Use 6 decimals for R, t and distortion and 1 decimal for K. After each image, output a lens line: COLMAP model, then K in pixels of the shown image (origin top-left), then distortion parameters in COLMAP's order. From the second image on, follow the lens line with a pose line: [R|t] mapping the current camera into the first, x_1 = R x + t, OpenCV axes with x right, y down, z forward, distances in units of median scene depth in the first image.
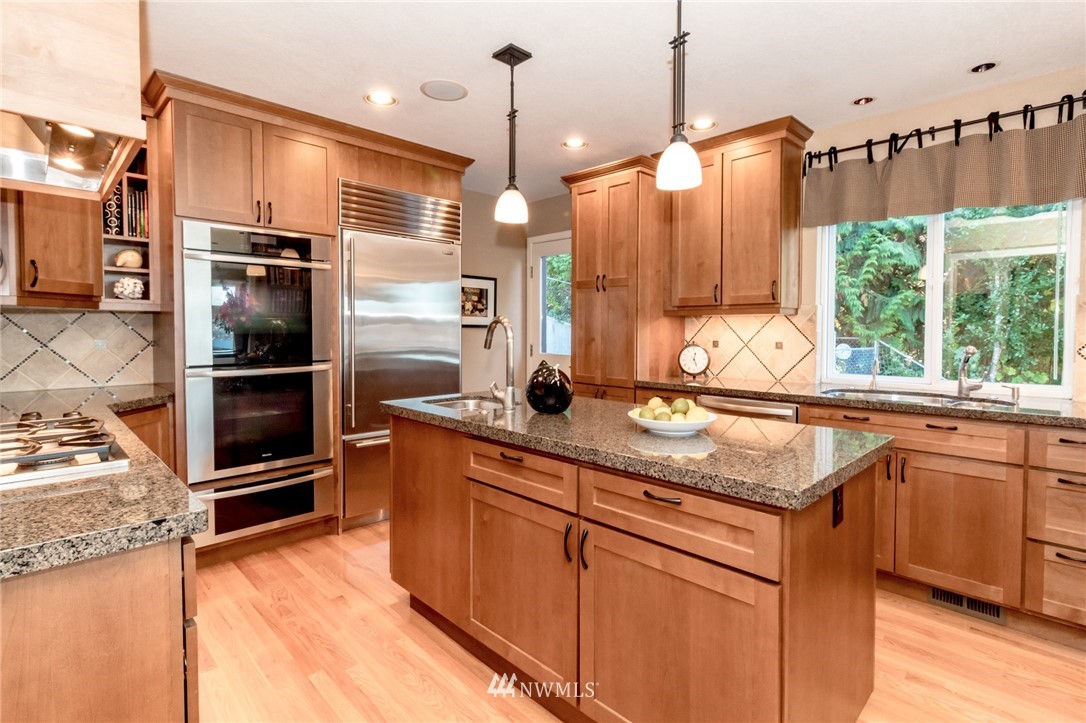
lens RADIAL K [[522.7, 0, 559.0], [0, 522.7, 345.2], [0, 0, 1]] dist [0.001076, 0.001295]
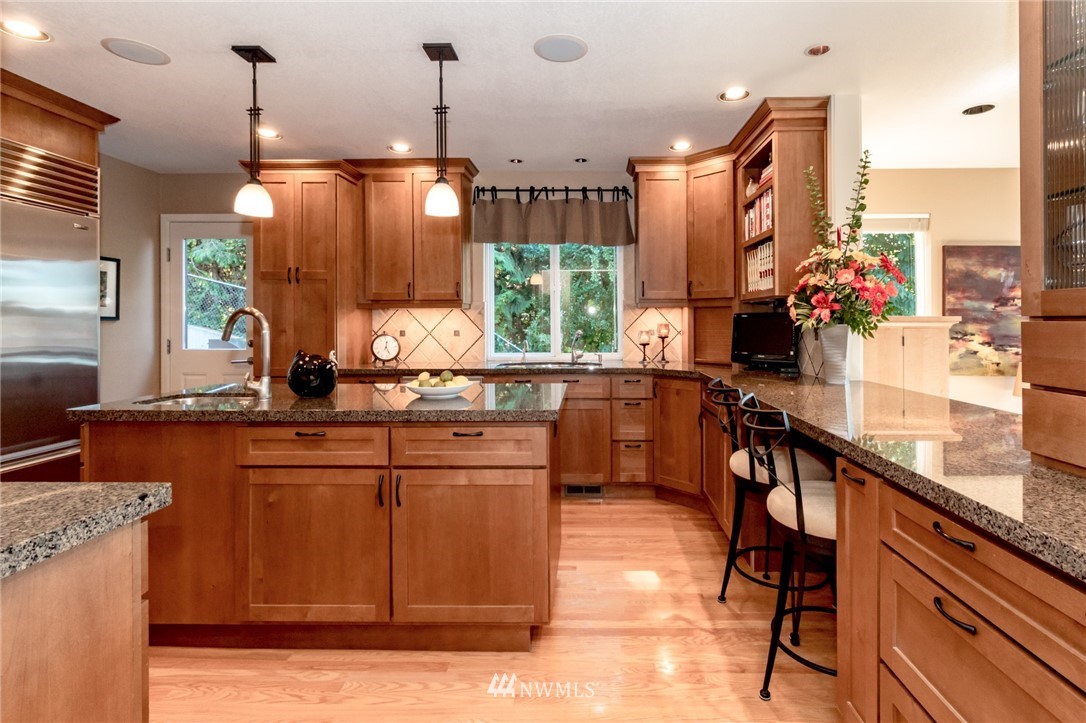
lens RADIAL K [[520.2, 0, 583.4], [0, 520.2, 316.1], [0, 0, 1]] dist [0.000034, -0.000241]
pose [[0.718083, 0.002126, 0.695955, -0.267243], [0.025932, 0.999219, -0.029810, 0.005779], [-0.695475, 0.039453, 0.717467, -0.129979]]
